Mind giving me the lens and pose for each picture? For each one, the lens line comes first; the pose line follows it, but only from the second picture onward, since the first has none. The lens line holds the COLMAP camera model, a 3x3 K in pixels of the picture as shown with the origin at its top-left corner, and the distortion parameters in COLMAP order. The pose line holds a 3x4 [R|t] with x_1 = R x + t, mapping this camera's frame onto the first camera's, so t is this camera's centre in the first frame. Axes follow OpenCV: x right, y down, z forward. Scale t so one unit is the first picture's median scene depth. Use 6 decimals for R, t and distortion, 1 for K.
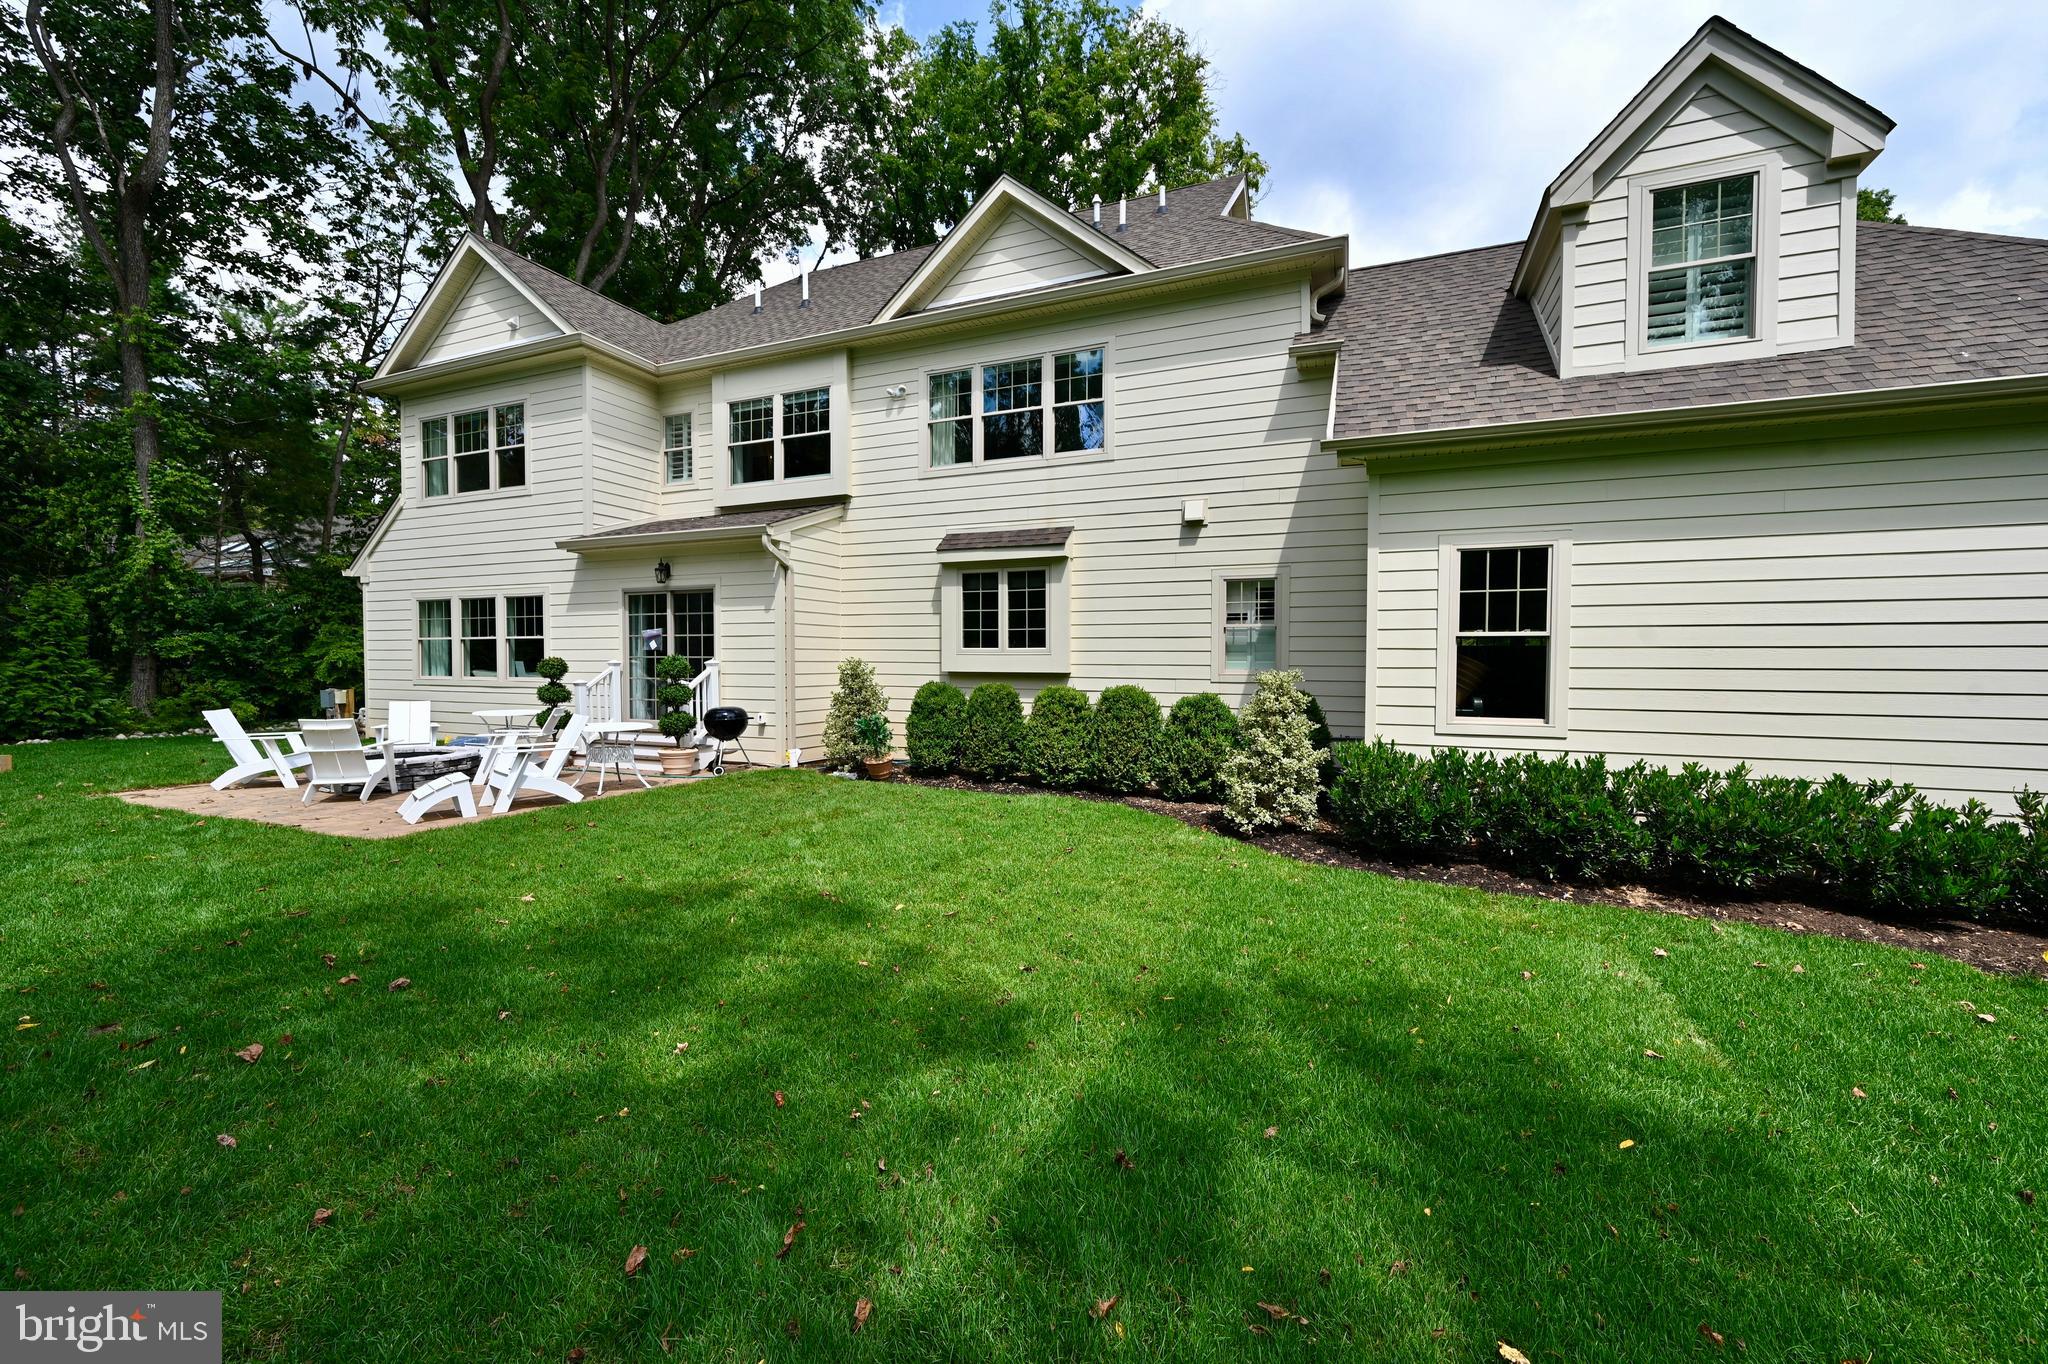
lens RADIAL K [[805.4, 0, 1024.0], [0, 805.4, 682.0], [0, 0, 1]] dist [-0.001130, -0.000175]
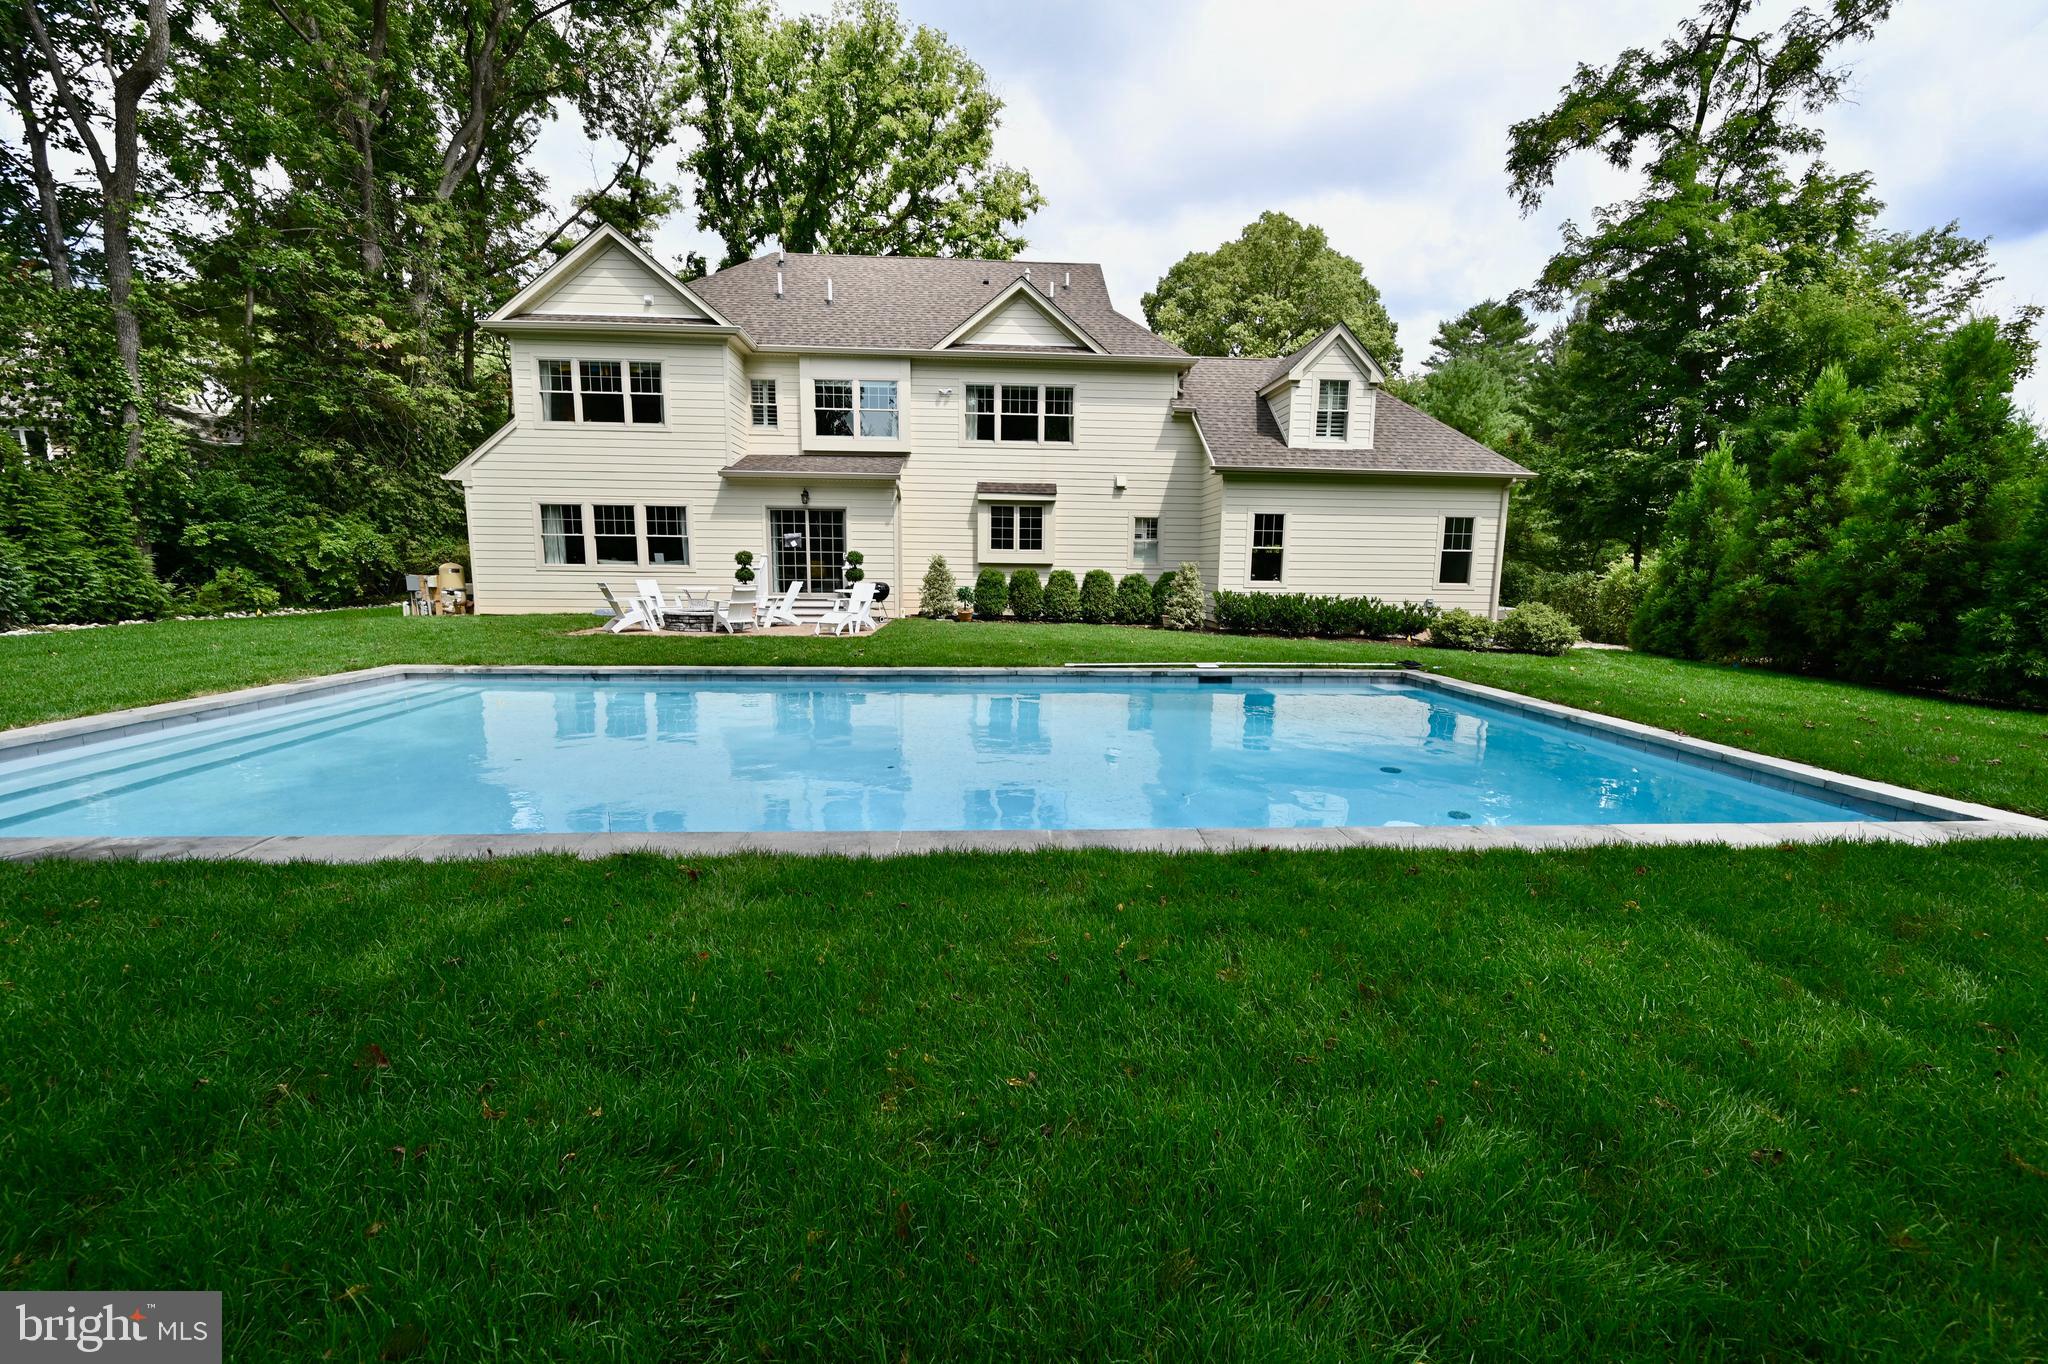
lens RADIAL K [[805.4, 0, 1024.0], [0, 805.4, 682.0], [0, 0, 1]] dist [-0.001130, -0.000175]
pose [[0.895487, -0.056893, 0.441436, -0.825015], [0.003218, 0.992598, 0.121400, 0.033415], [-0.445075, -0.107292, 0.889042, -0.645076]]
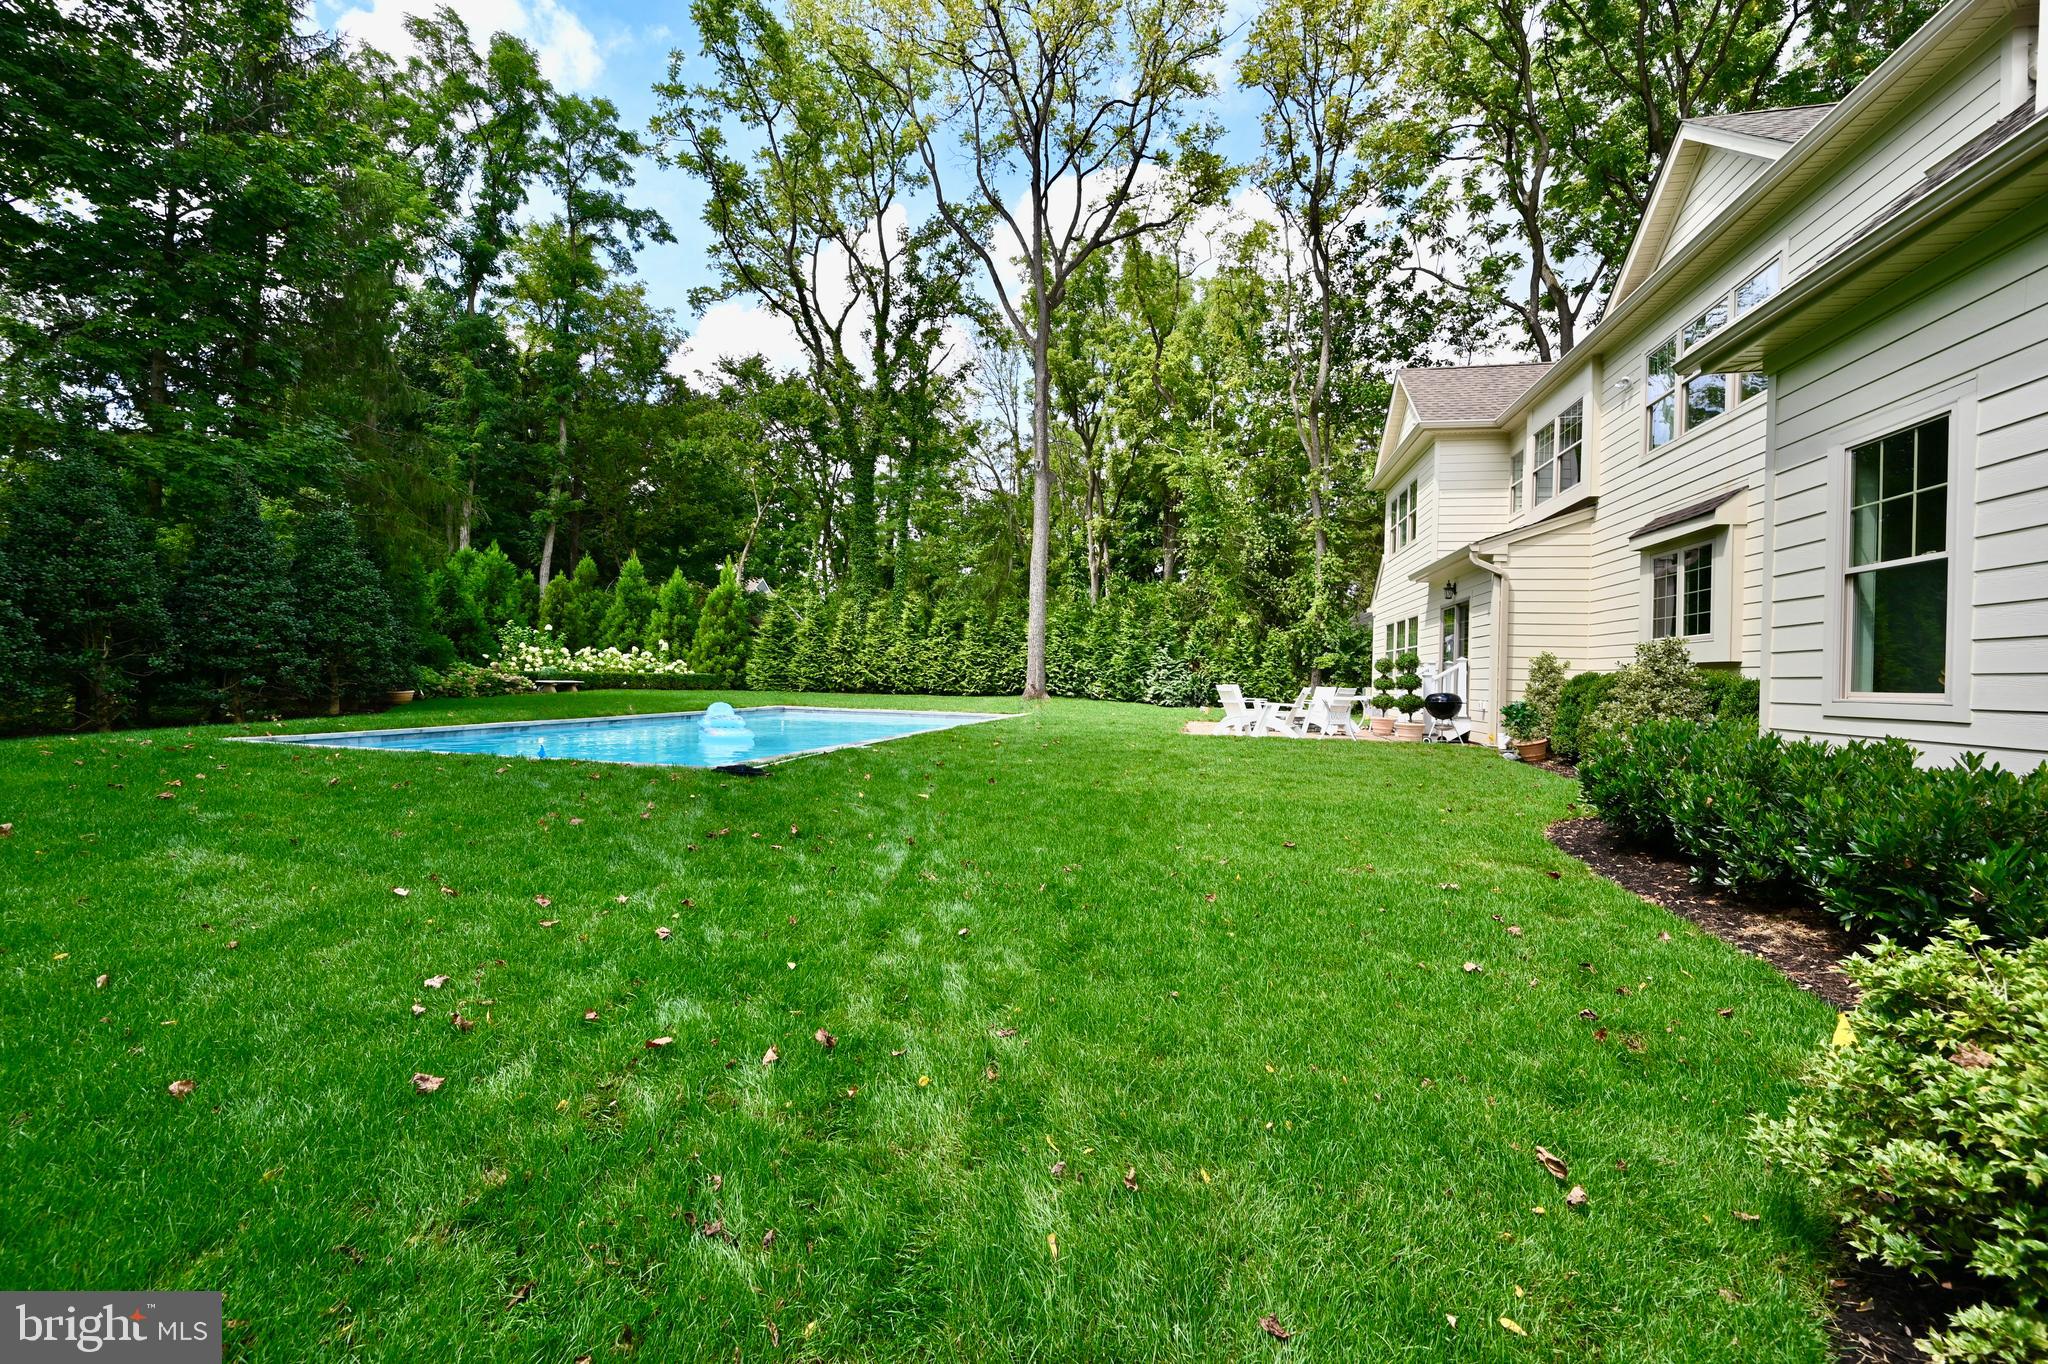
lens RADIAL K [[805.4, 0, 1024.0], [0, 805.4, 682.0], [0, 0, 1]] dist [-0.001130, -0.000175]
pose [[0.177687, 0.008319, -0.984052, 0.727237], [-0.054703, 0.998502, -0.001436, 0.050078], [0.982565, 0.054086, 0.177876, 0.126407]]
